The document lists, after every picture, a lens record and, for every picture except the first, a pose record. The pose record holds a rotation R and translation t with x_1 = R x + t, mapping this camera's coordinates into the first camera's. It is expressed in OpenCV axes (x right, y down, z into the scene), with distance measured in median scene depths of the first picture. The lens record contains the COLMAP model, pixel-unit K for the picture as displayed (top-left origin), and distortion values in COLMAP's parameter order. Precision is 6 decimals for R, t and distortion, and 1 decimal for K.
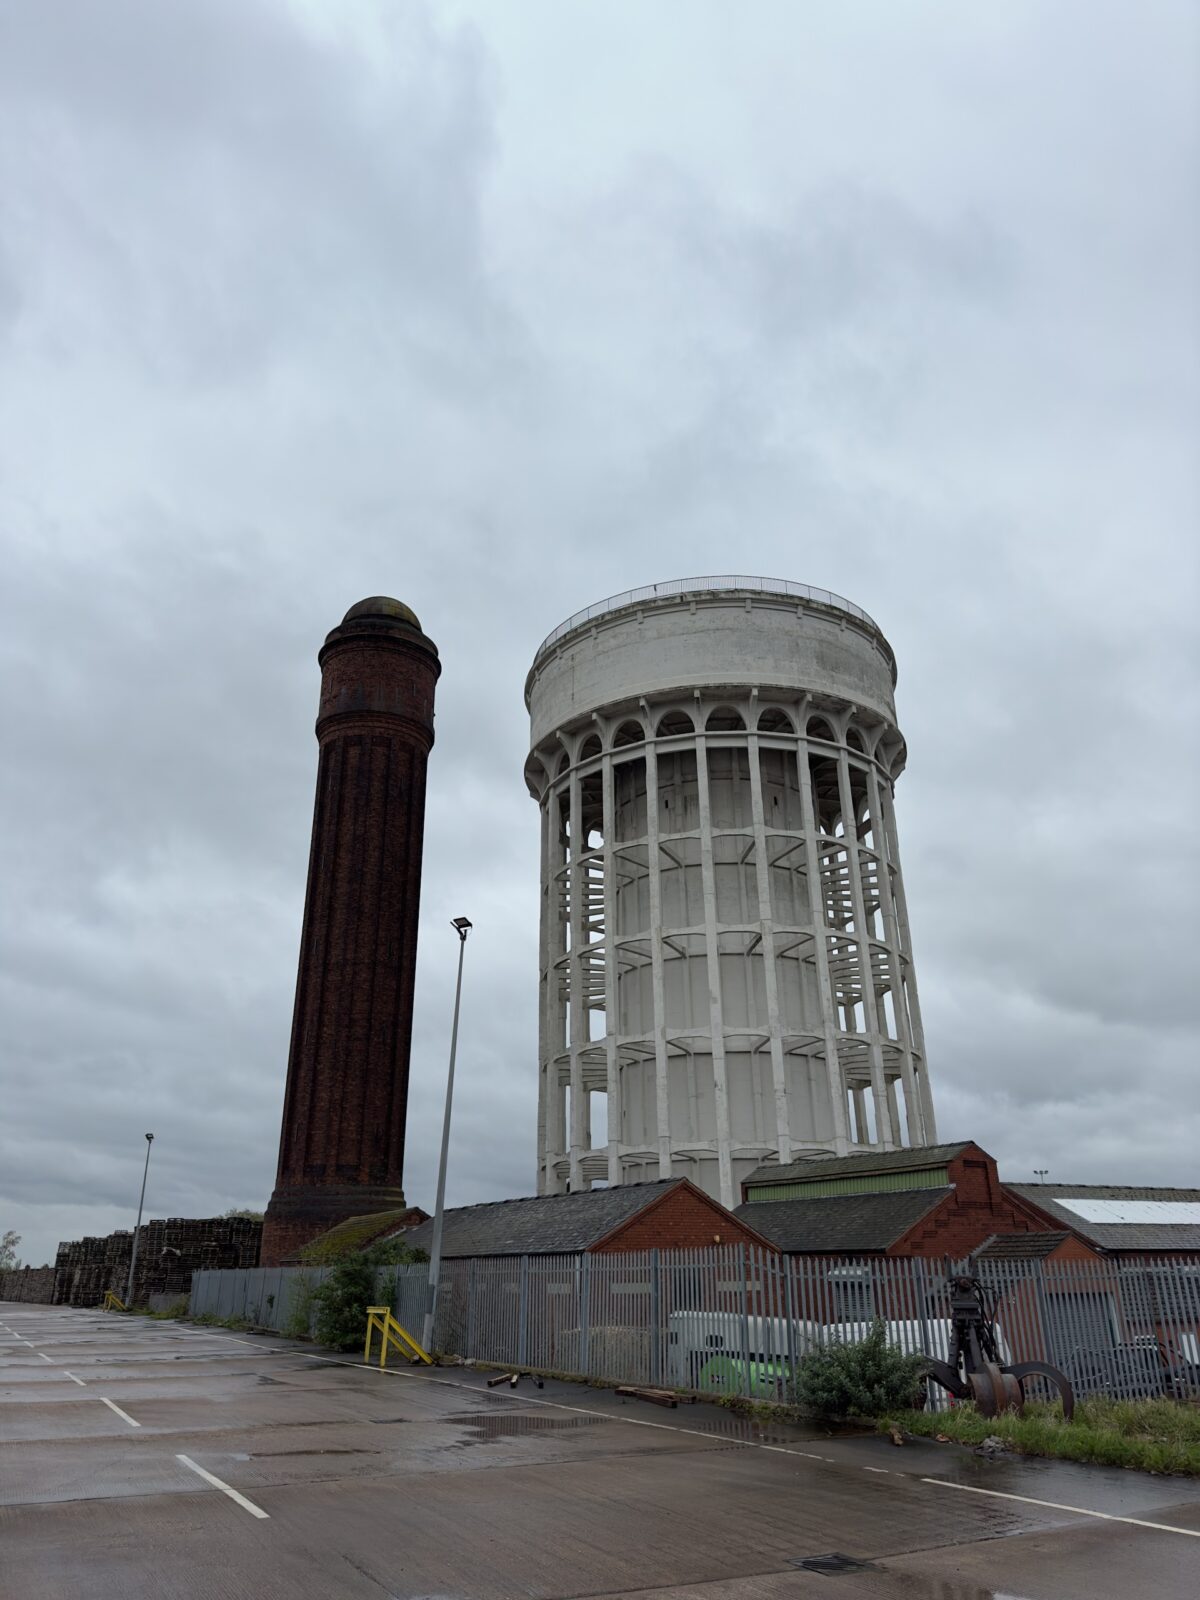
lens RADIAL K [[1103.9, 0, 596.7], [0, 1103.9, 808.5], [0, 0, 1]] dist [0.144897, -0.226785]
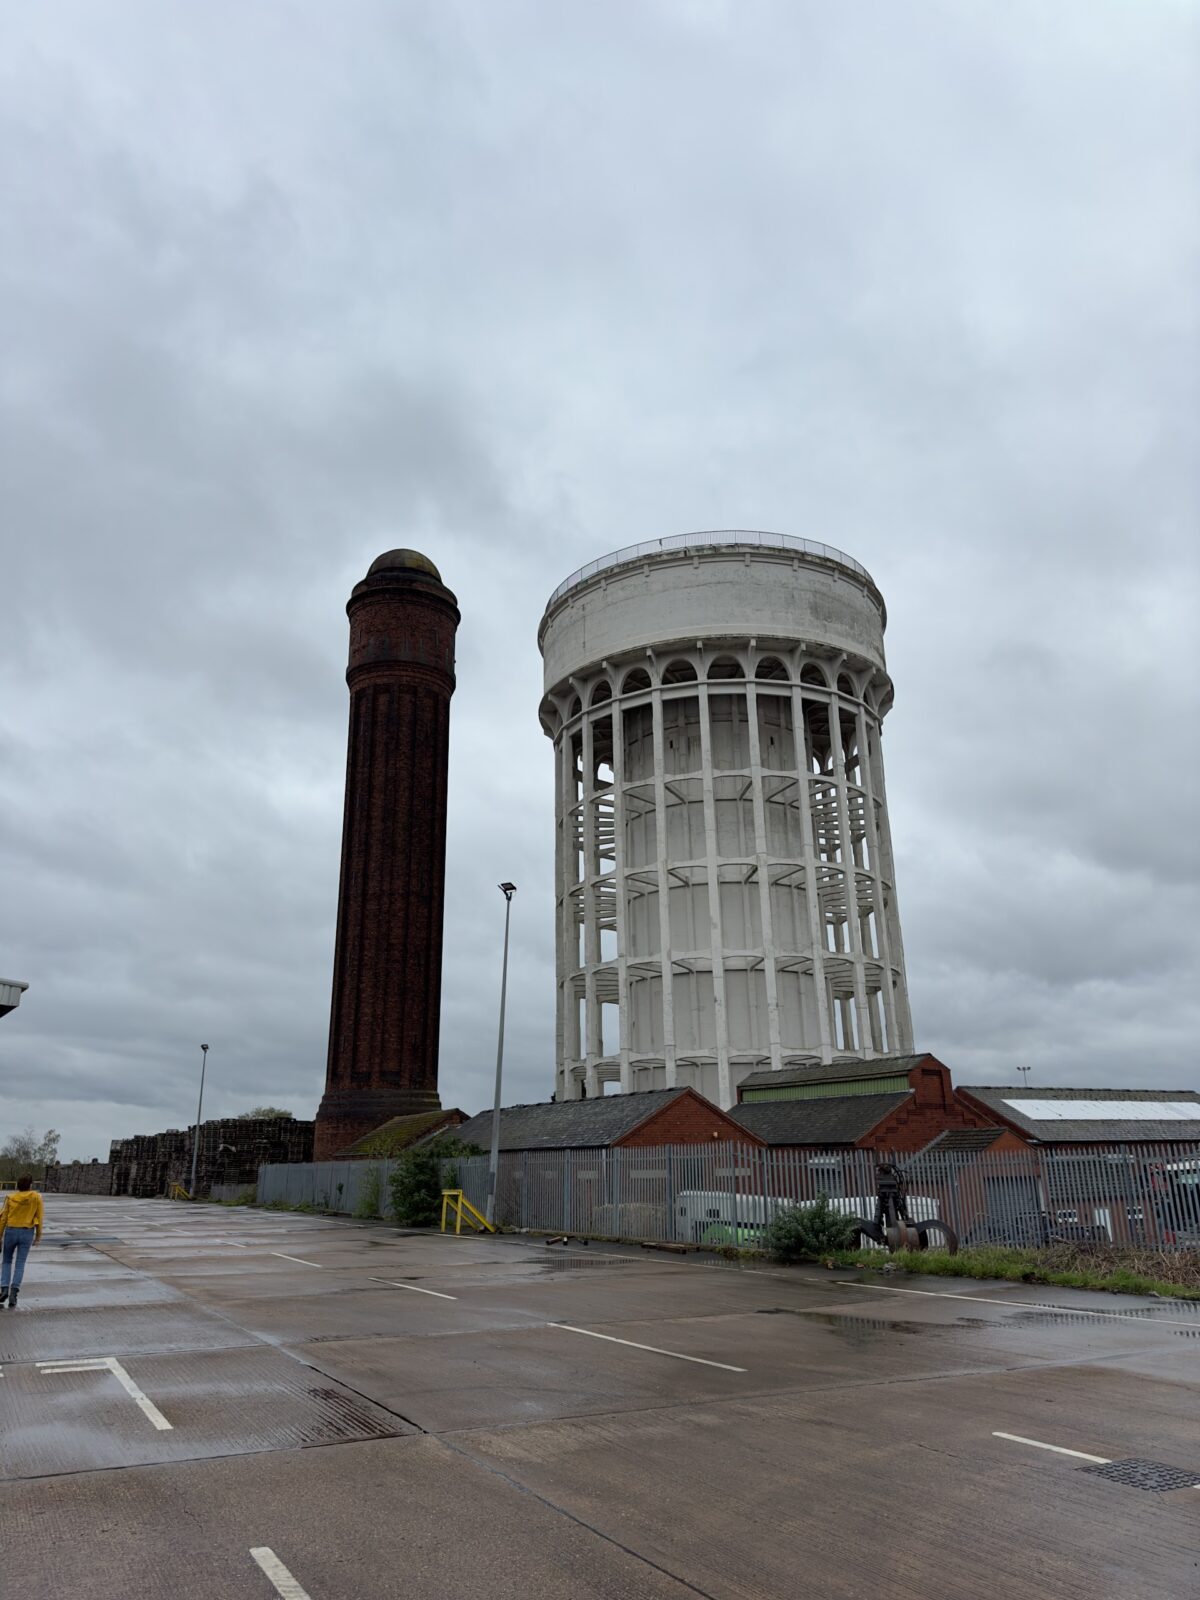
lens RADIAL K [[1101.3, 0, 602.7], [0, 1101.3, 798.1], [0, 0, 1]] dist [0.175684, -0.317834]
pose [[0.999975, -0.006306, 0.003270, -0.008578], [0.006038, 0.997066, 0.076307, -0.036787], [-0.003741, -0.076285, 0.997079, -0.089470]]
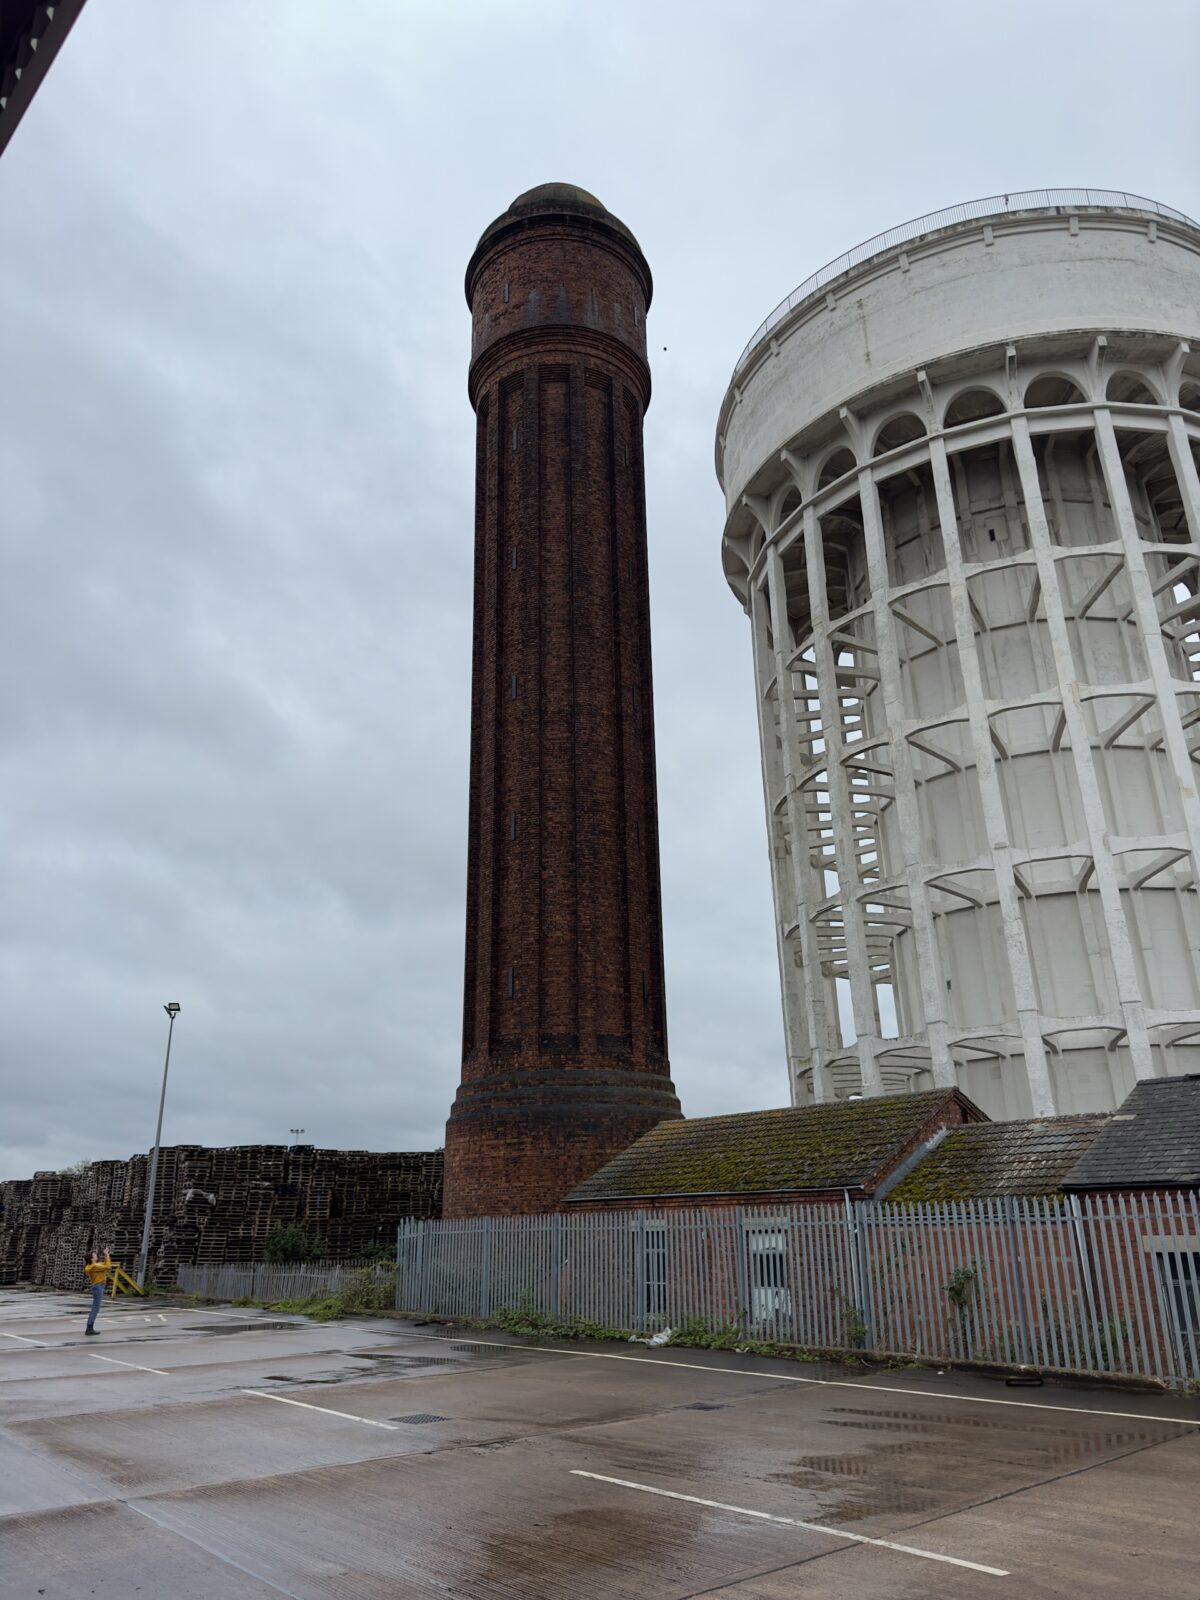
lens RADIAL K [[1102.8, 0, 606.5], [0, 1102.8, 791.3], [0, 0, 1]] dist [0.167157, -0.316885]
pose [[0.985725, 0.048677, 0.161173, -0.285660], [-0.051723, 0.998553, 0.014753, 0.162489], [-0.160222, -0.022879, 0.986816, 0.388990]]
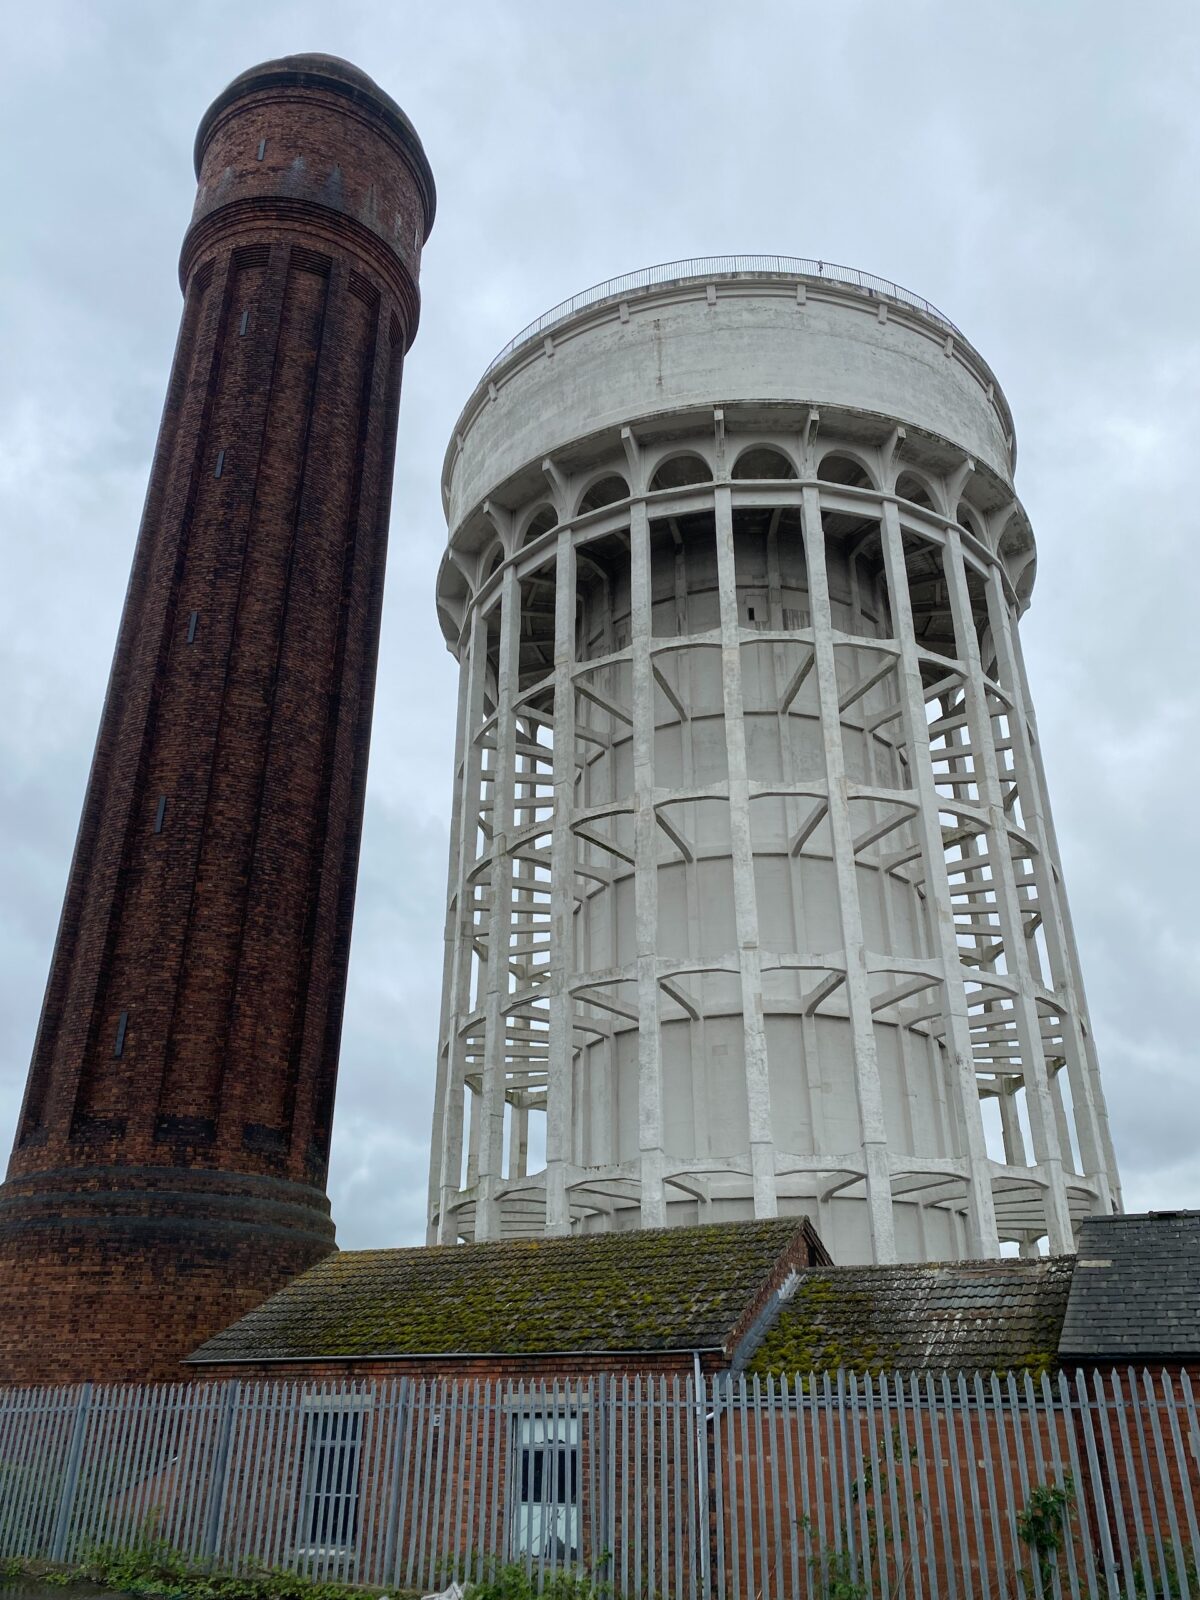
lens RADIAL K [[1214.0, 0, 609.5], [0, 1214.0, 812.6], [0, 0, 1]] dist [0.054283, -0.075941]
pose [[0.844670, 0.236574, 0.480173, -0.313662], [-0.207218, 0.971609, -0.114182, 0.205732], [-0.493552, -0.003054, 0.869711, 0.493910]]
